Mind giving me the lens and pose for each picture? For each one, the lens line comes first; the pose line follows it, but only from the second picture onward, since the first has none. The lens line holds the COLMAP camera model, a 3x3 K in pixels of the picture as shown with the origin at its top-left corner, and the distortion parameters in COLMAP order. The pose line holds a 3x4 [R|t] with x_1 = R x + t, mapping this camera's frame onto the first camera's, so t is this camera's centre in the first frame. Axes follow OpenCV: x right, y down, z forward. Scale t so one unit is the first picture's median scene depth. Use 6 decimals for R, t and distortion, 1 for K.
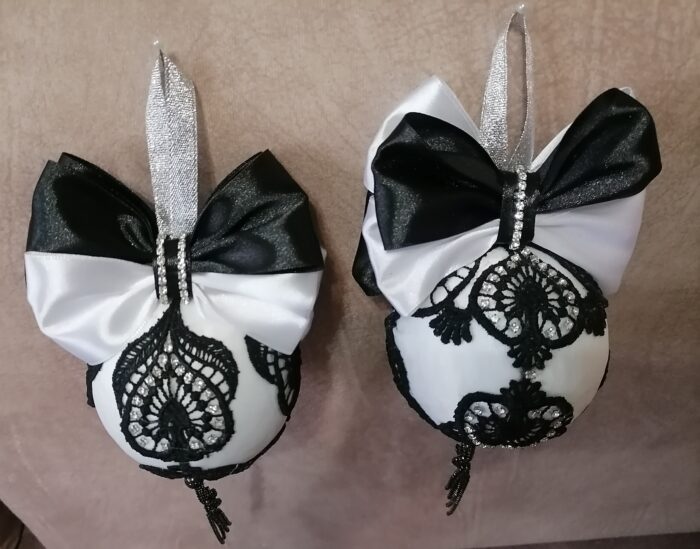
lens RADIAL K [[737.5, 0, 349.7], [0, 737.5, 274.4], [0, 0, 1]] dist [0.028714, 0.000000]
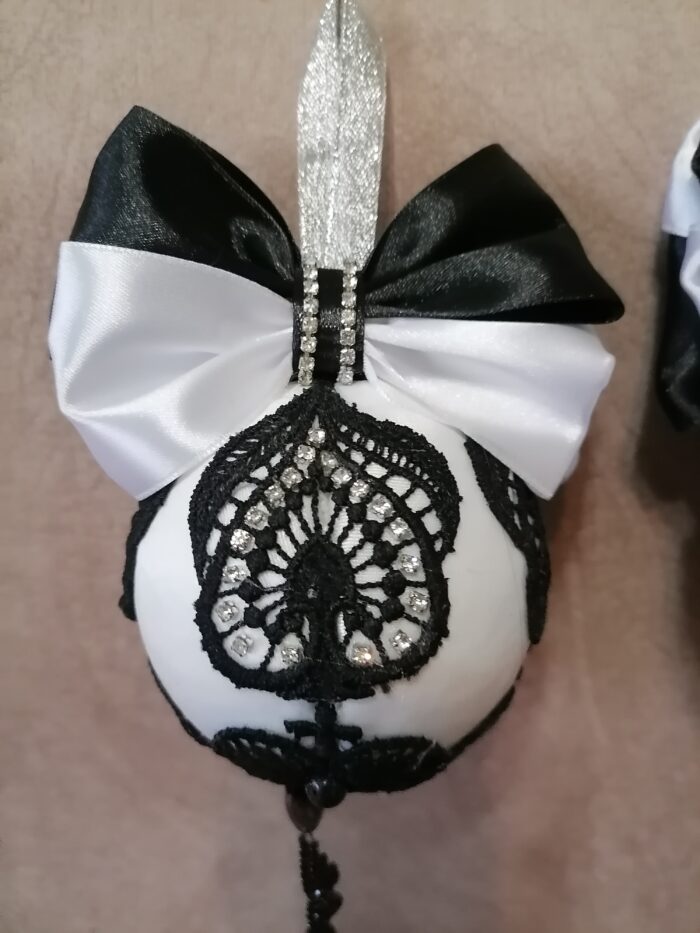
lens RADIAL K [[790.3, 0, 351.2], [0, 790.3, 467.2], [0, 0, 1]] dist [-0.015050, 0.006871]
pose [[0.999005, 0.028671, -0.034151, -0.202522], [-0.039649, 0.921603, -0.386103, 0.309042], [0.020404, 0.387073, 0.921823, 0.531451]]
